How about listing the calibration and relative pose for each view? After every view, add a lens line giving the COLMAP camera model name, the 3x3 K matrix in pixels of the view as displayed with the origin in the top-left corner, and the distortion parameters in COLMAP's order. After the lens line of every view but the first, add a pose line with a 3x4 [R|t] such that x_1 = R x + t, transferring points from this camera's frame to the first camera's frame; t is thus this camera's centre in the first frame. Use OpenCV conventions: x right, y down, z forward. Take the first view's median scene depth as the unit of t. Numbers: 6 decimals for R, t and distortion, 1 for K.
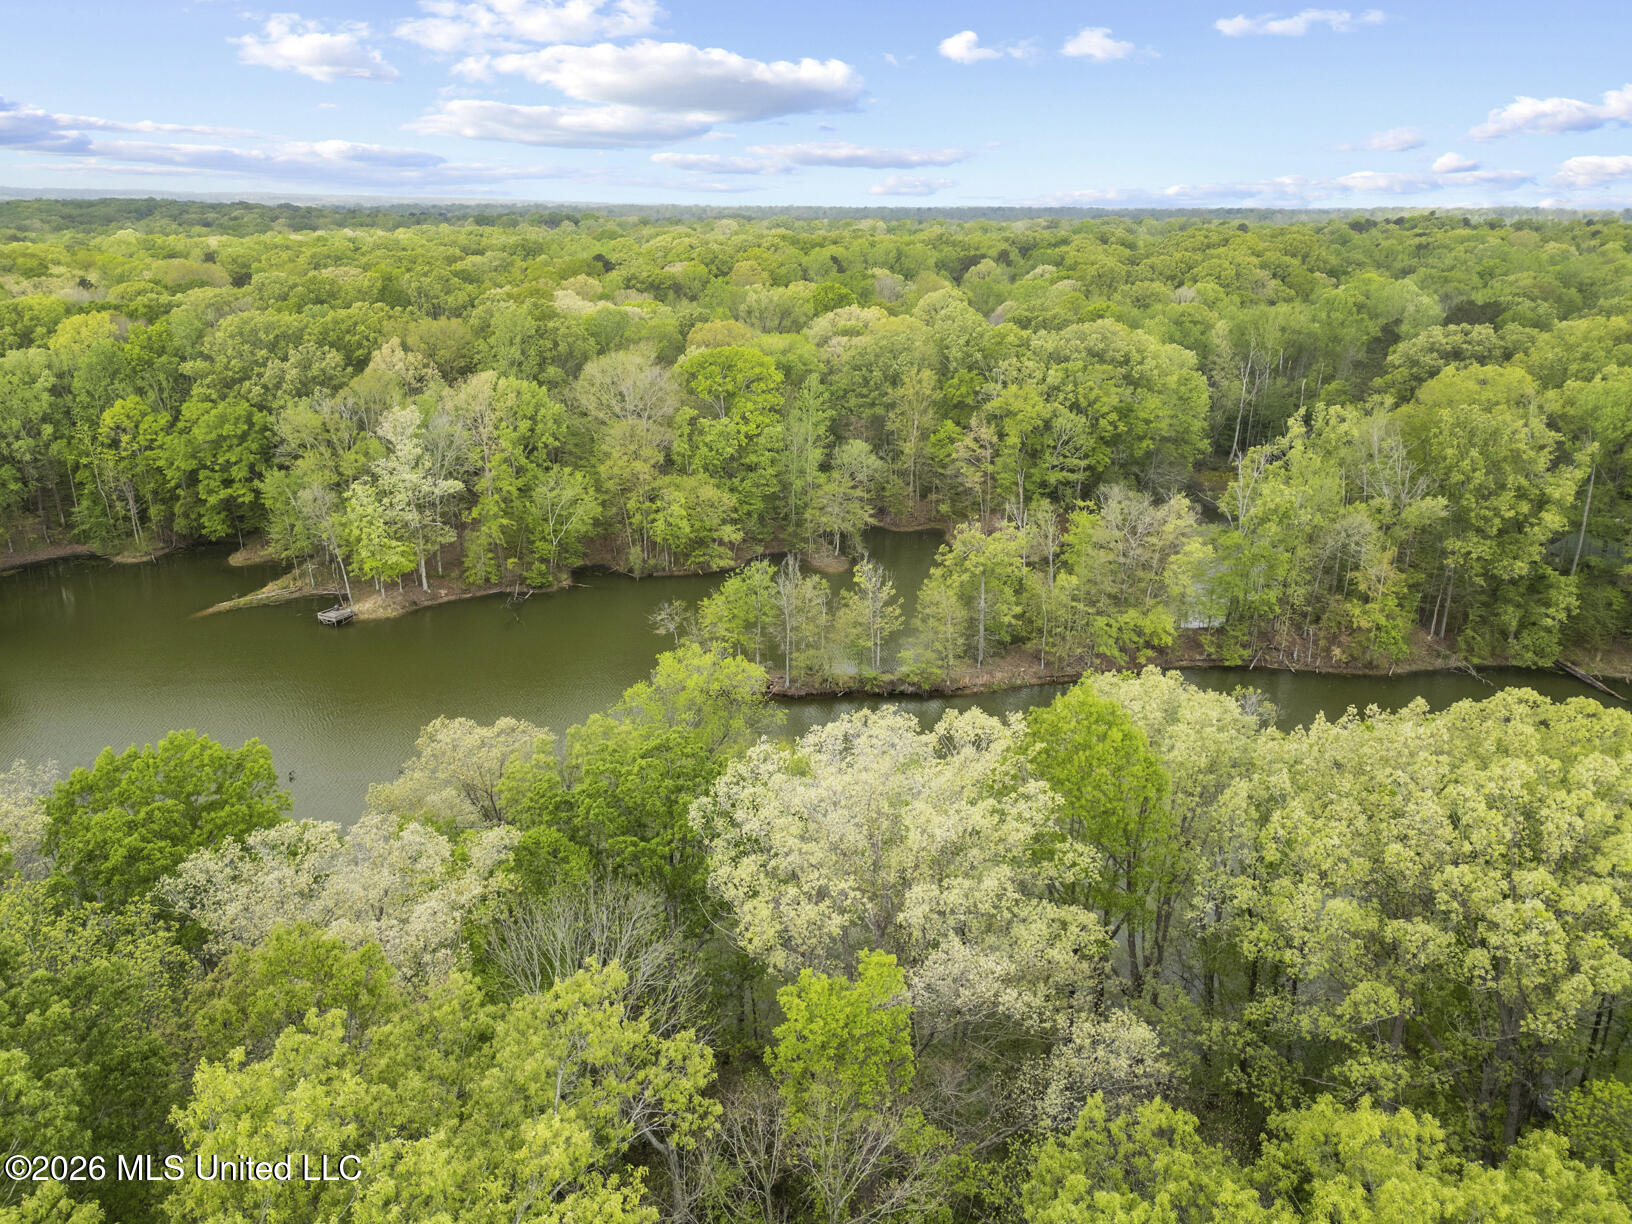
lens RADIAL K [[1180.3, 0, 821.8], [0, 1180.3, 607.7], [0, 0, 1]] dist [0.096652, -0.110478]
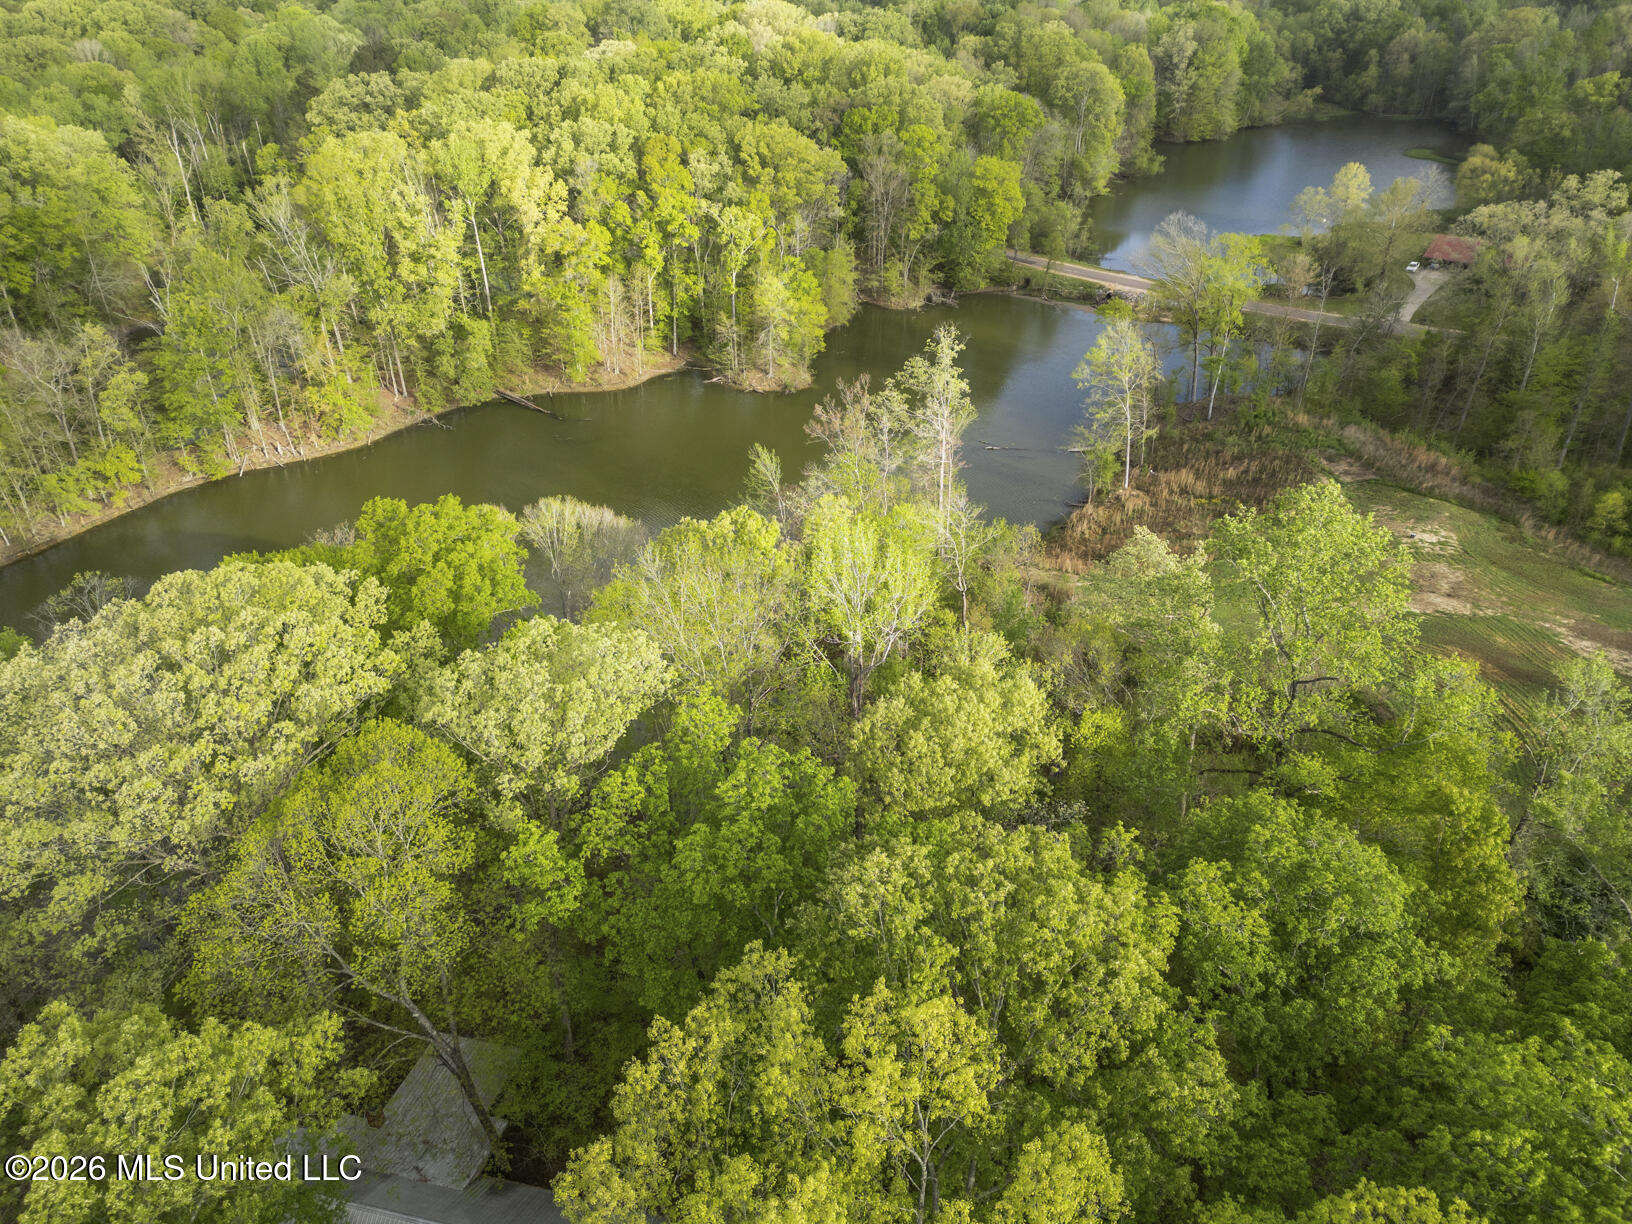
lens RADIAL K [[1129.2, 0, 816.0], [0, 1129.2, 612.0], [0, 0, 1]] dist [0.068003, -0.056008]
pose [[0.724670, -0.377014, 0.576814, 0.085868], [0.234873, 0.922072, 0.307601, -0.023636], [-0.647834, -0.087431, 0.756748, -0.072653]]
